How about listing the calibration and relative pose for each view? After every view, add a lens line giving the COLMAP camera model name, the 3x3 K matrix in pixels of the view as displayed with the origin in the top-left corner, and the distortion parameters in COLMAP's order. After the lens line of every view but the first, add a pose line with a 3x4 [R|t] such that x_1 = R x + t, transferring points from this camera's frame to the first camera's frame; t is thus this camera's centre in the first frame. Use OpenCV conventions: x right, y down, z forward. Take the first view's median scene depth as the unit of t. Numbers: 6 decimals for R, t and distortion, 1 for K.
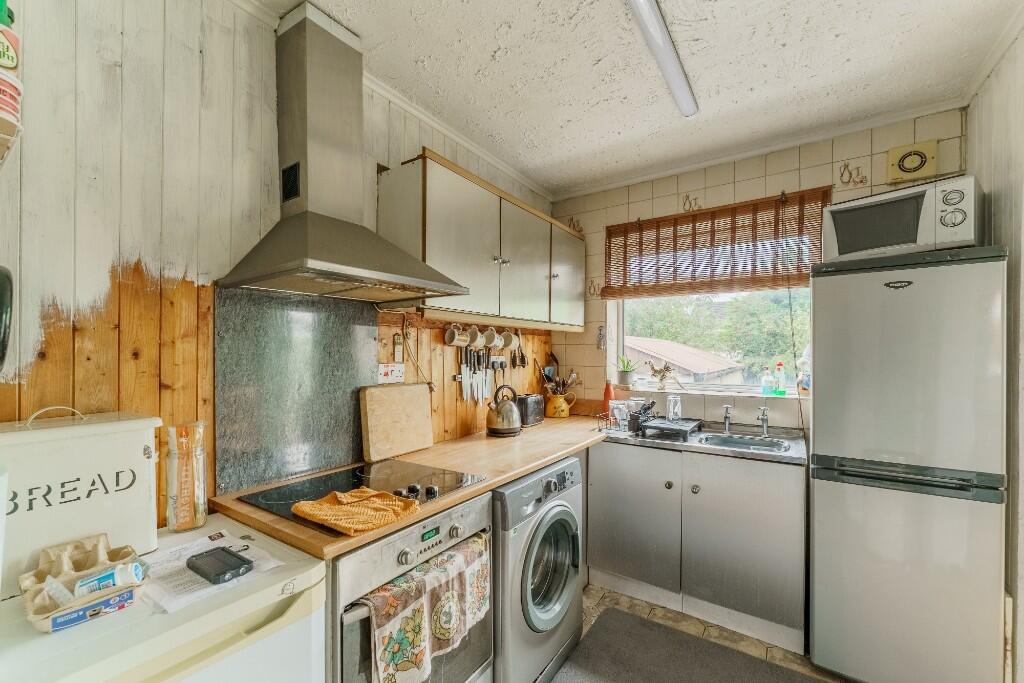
lens RADIAL K [[414.6, 0, 510.1], [0, 414.6, 355.5], [0, 0, 1]] dist [0.000557, -0.001125]
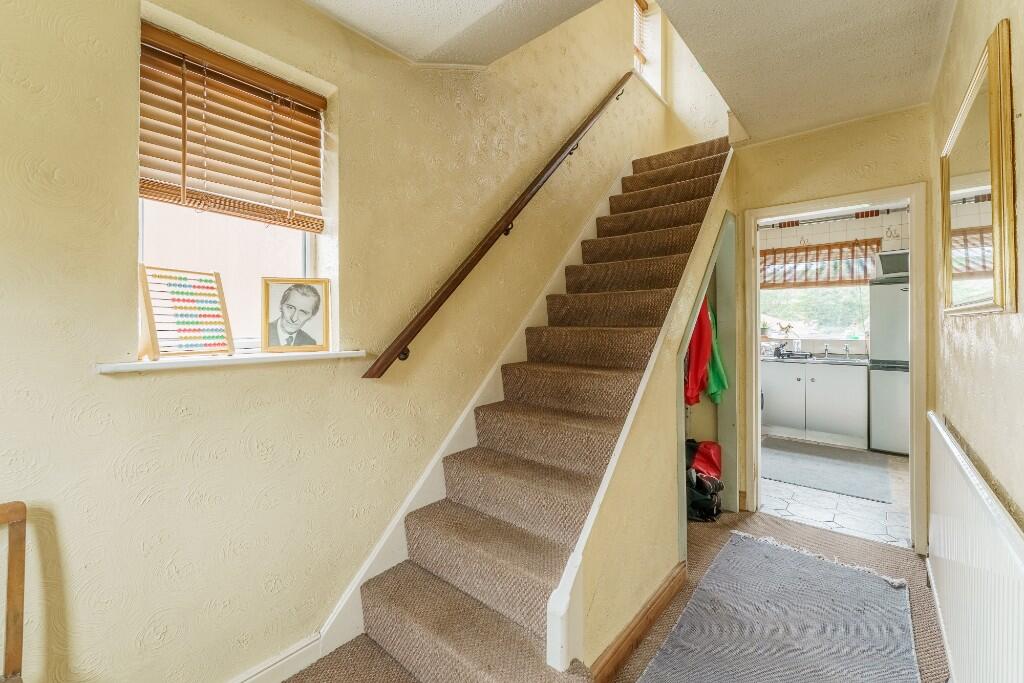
lens RADIAL K [[414.6, 0, 506.4], [0, 414.6, 323.8], [0, 0, 1]] dist [0.000557, -0.001125]
pose [[0.992410, 0.001453, -0.122961, -0.792857], [-0.002035, 0.999987, -0.004612, 0.035220], [0.122952, 0.004827, 0.992401, -1.223061]]
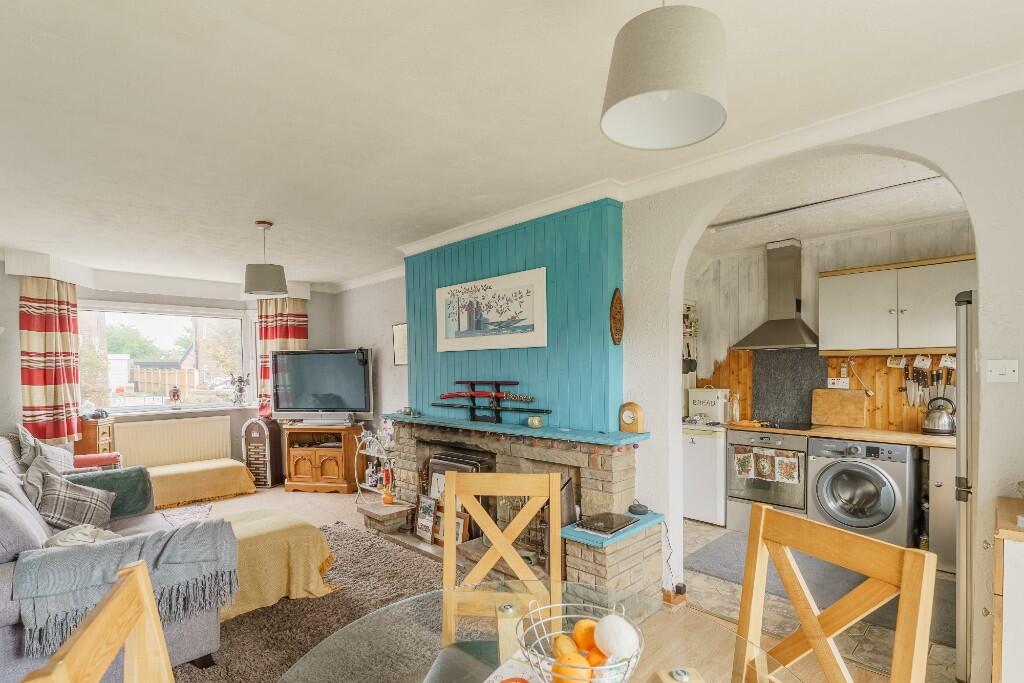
lens RADIAL K [[509.6, 0, 493.9], [0, 509.6, 379.1], [0, 0, 1]] dist [-0.001520, -0.000020]
pose [[-0.208269, 0.025465, -0.977740, 1.852916], [0.004936, 0.999676, 0.024985, -0.033249], [0.978059, 0.000377, -0.208327, -0.035816]]
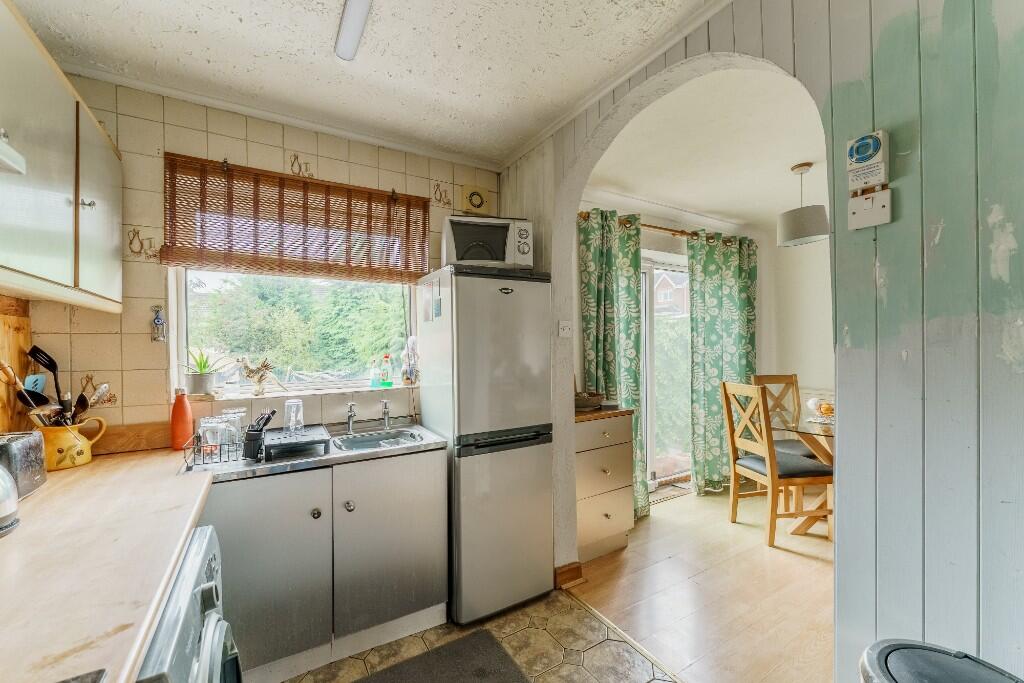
lens RADIAL K [[414.6, 0, 510.7], [0, 414.6, 346.7], [0, 0, 1]] dist [0.000557, -0.001125]
pose [[0.421112, -0.006935, 0.906982, -0.161078], [0.018656, 0.999825, -0.001017, 0.003812], [-0.906817, 0.017349, 0.421168, 0.301650]]
